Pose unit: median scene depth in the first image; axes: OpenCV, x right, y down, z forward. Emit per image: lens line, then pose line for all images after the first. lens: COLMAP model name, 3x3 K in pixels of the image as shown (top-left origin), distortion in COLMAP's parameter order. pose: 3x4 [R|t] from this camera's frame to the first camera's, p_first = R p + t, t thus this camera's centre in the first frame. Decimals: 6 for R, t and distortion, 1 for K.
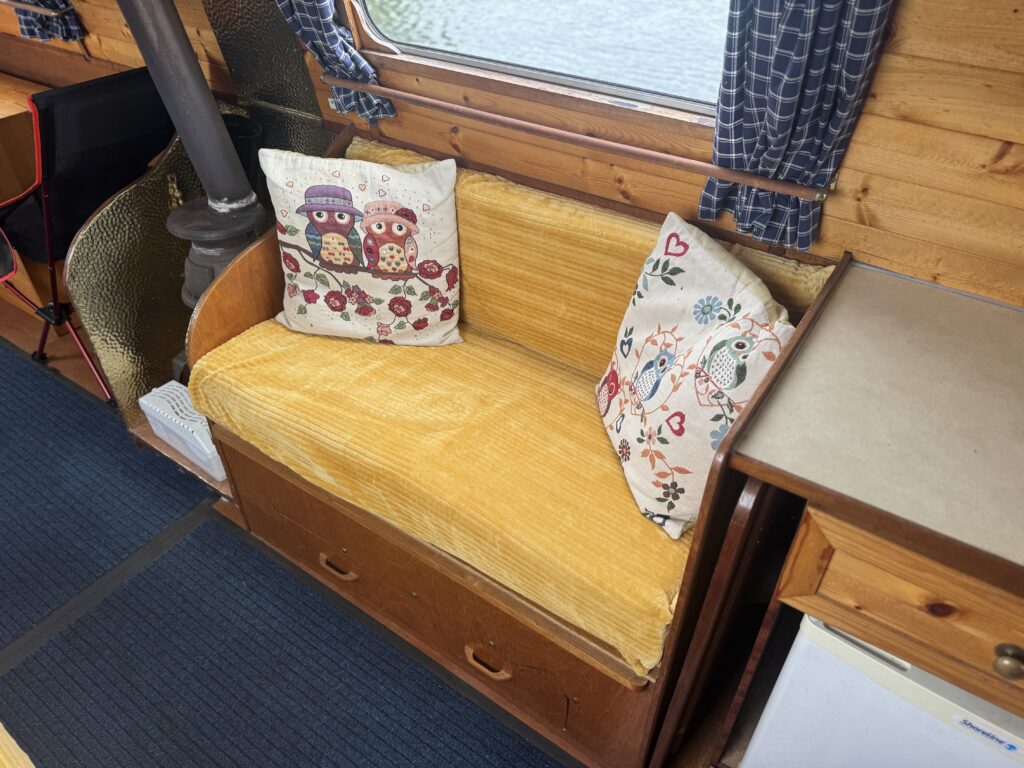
lens RADIAL K [[757.7, 0, 512.0], [0, 757.7, 377.4], [0, 0, 1]] dist [0.033821, -0.034276]
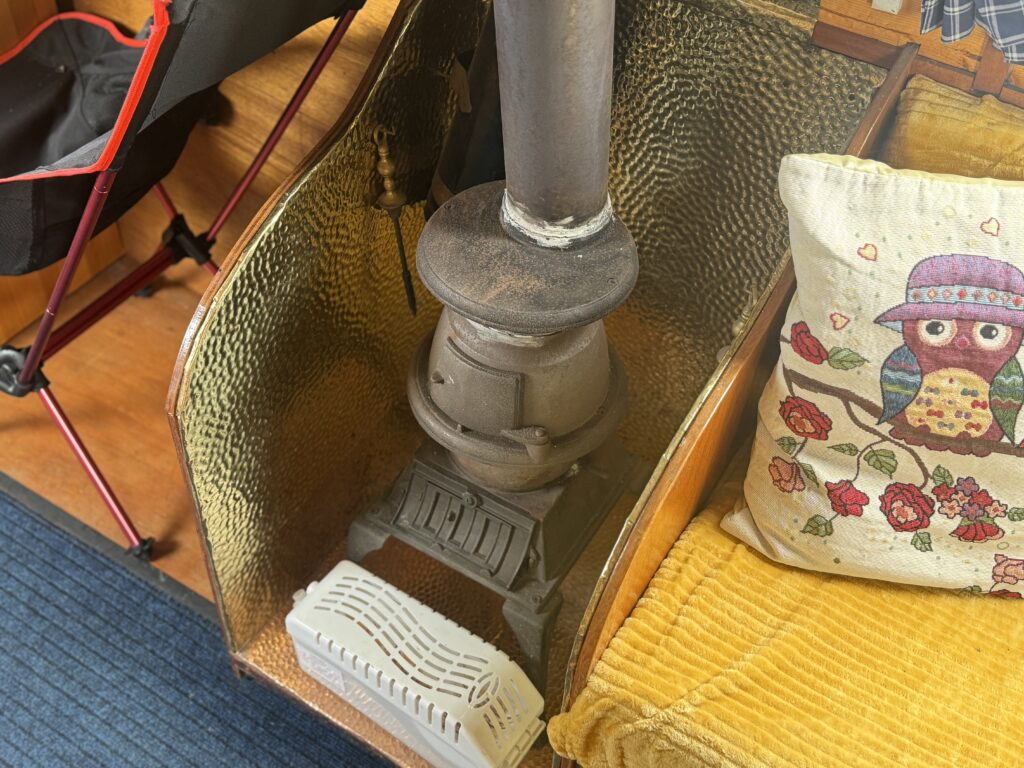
lens RADIAL K [[1199.3, 0, 512.8], [0, 1199.3, 383.0], [0, 0, 1]] dist [0.079481, 0.000000]
pose [[0.998417, 0.000176, 0.056247, -0.484307], [-0.008357, 0.989359, 0.145258, -0.262731], [-0.055623, -0.145498, 0.987794, 0.370530]]
